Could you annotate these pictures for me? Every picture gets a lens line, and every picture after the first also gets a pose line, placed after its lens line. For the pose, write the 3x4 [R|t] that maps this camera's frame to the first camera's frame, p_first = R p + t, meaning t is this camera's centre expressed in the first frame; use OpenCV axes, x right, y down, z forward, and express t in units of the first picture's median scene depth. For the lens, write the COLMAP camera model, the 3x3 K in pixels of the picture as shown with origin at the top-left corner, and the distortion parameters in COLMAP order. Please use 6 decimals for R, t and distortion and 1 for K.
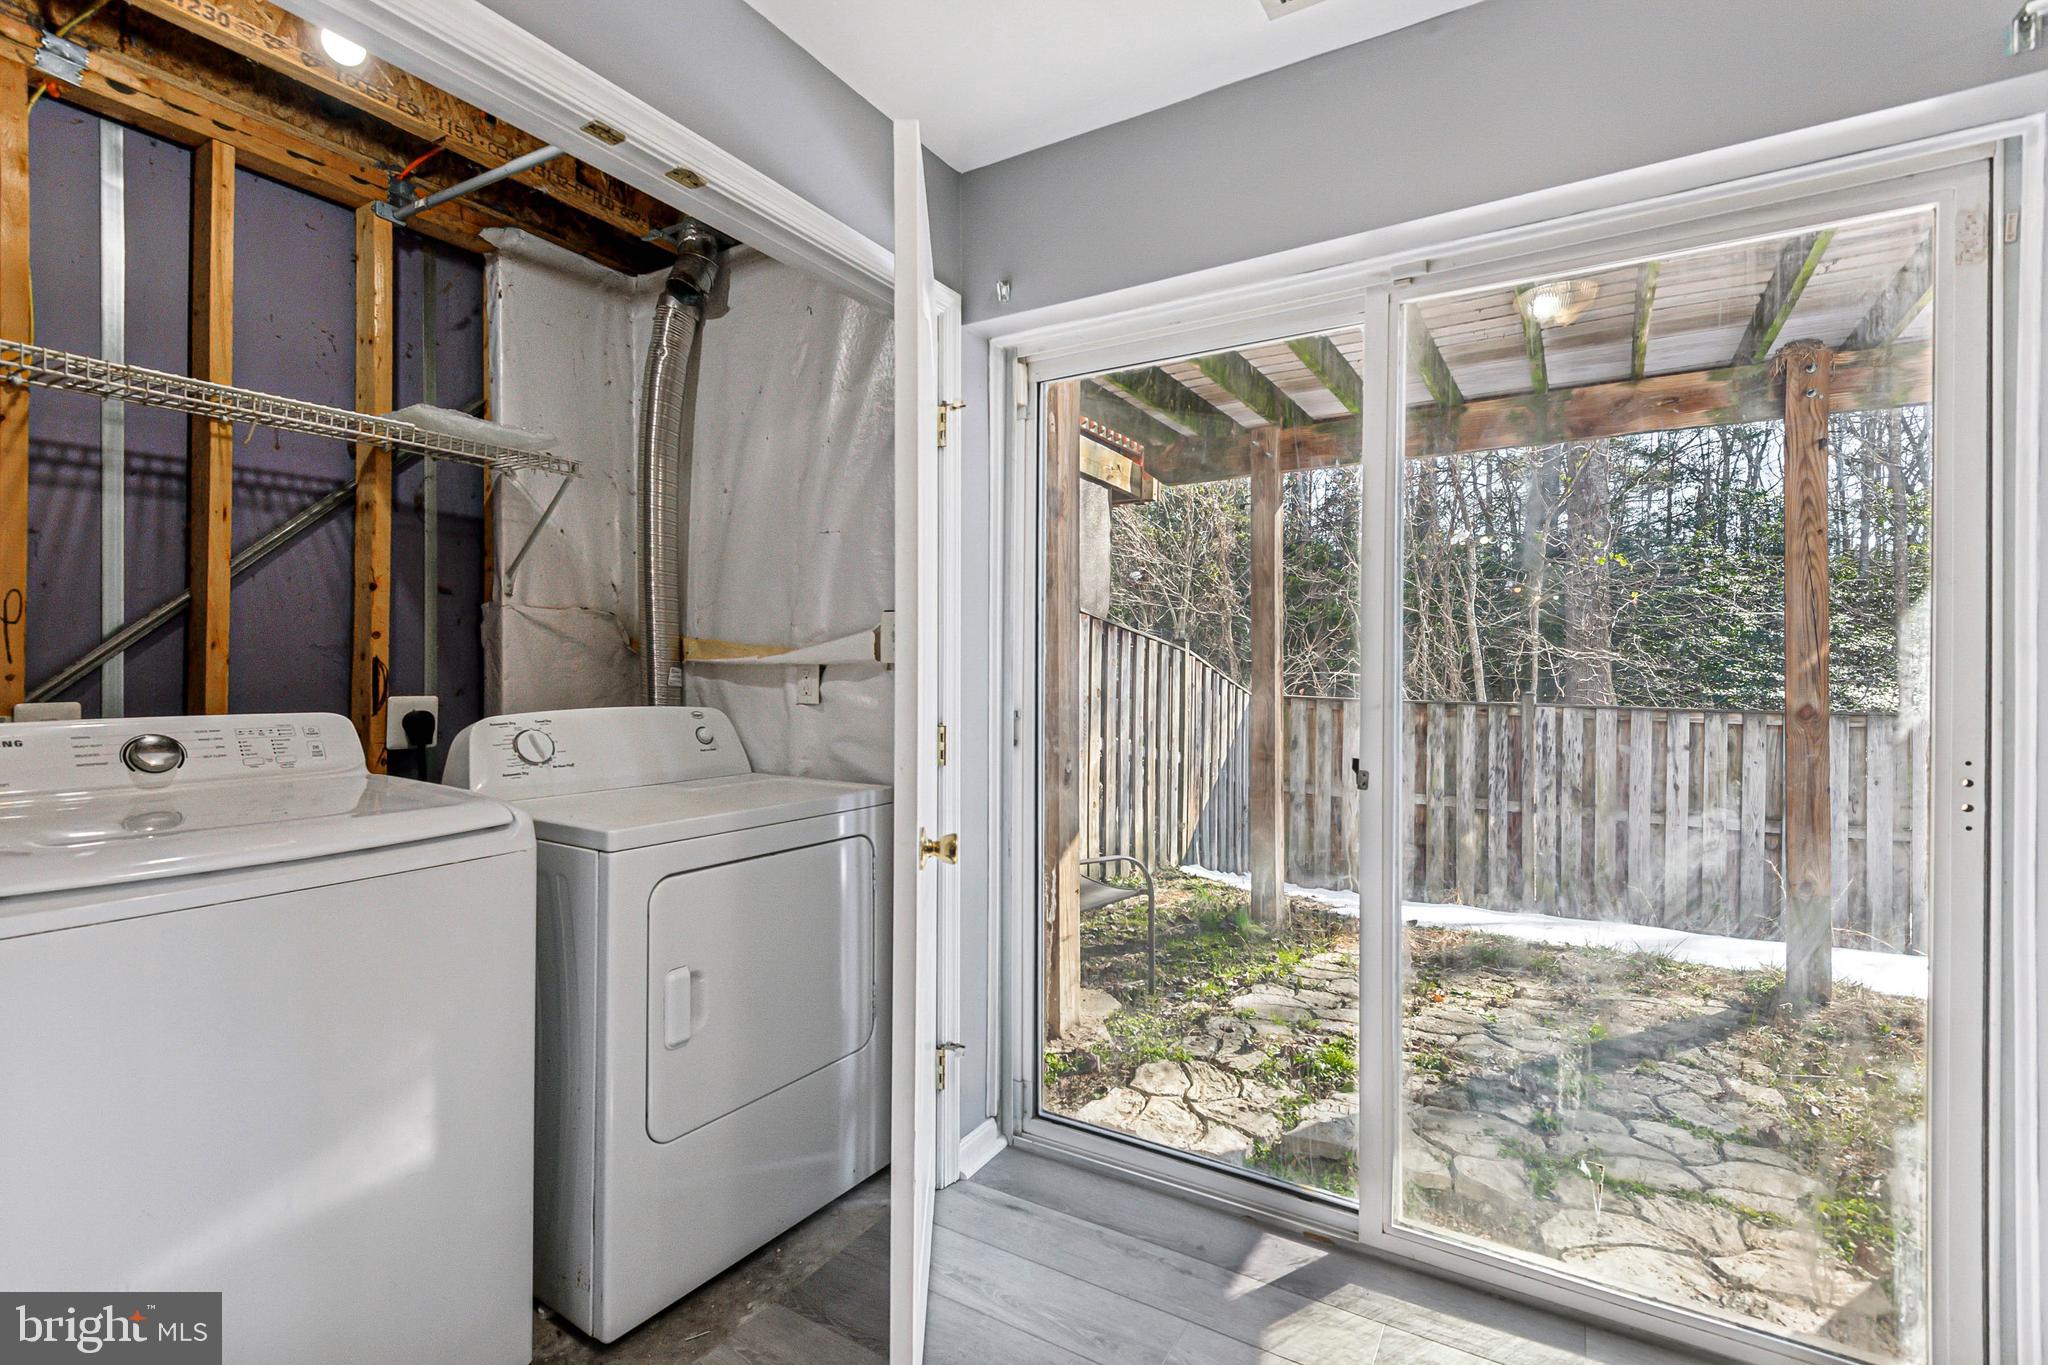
lens RADIAL K [[943.3, 0, 1004.1], [0, 943.3, 651.5], [0, 0, 1]] dist [-0.002927, -0.001785]
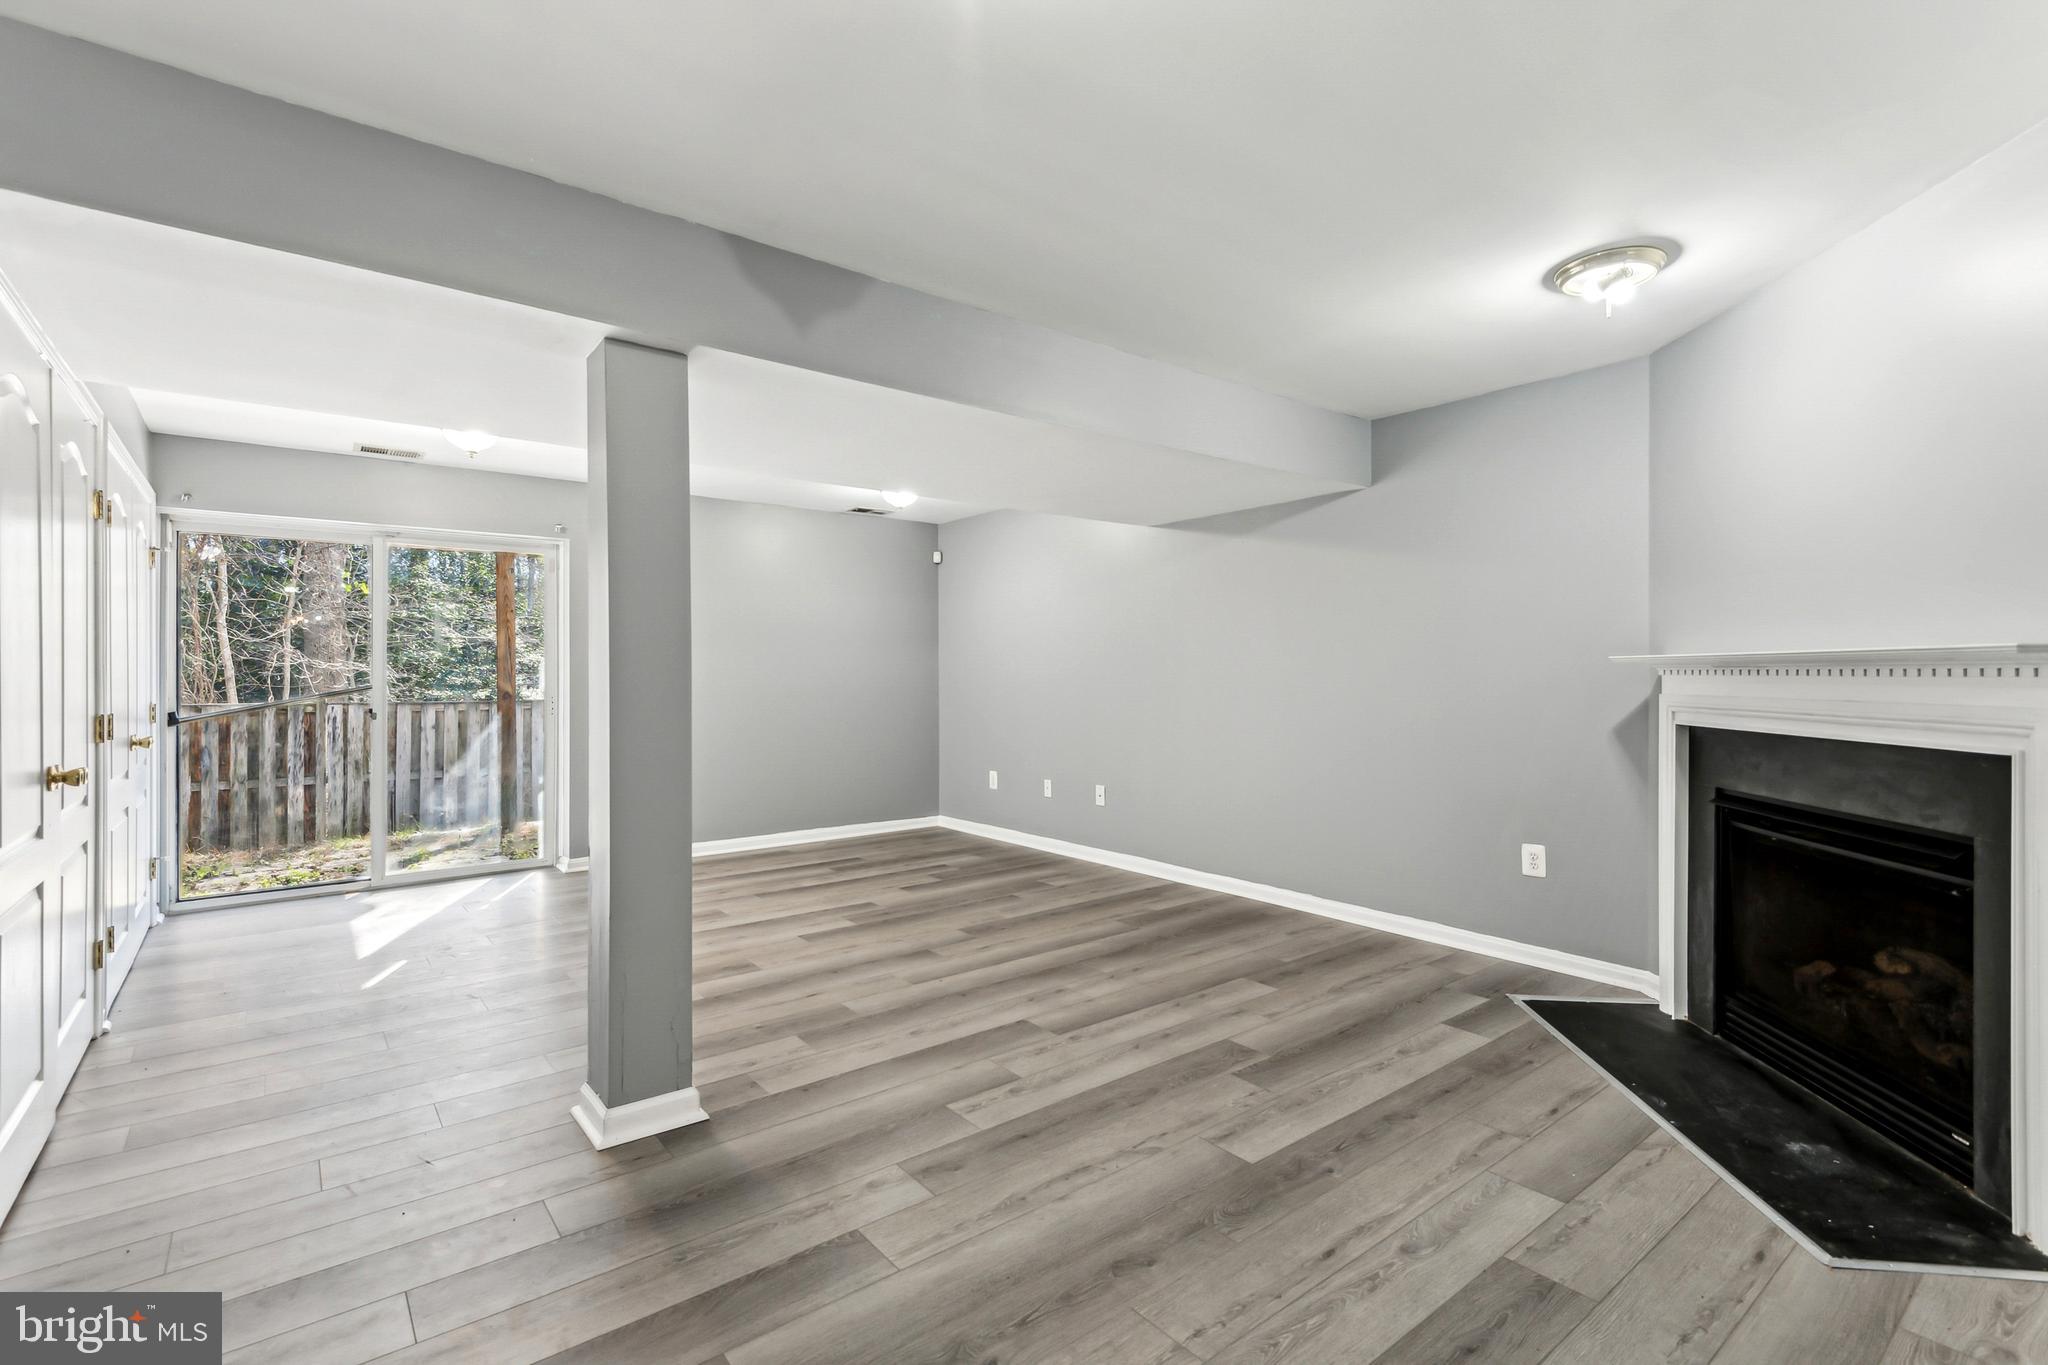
lens RADIAL K [[943.3, 0, 1023.1], [0, 943.3, 669.7], [0, 0, 1]] dist [-0.002927, -0.001785]
pose [[0.338984, -0.002207, 0.940789, -0.372120], [-0.007589, 0.999958, 0.005080, -0.006988], [-0.940761, -0.008862, 0.338953, -0.403286]]
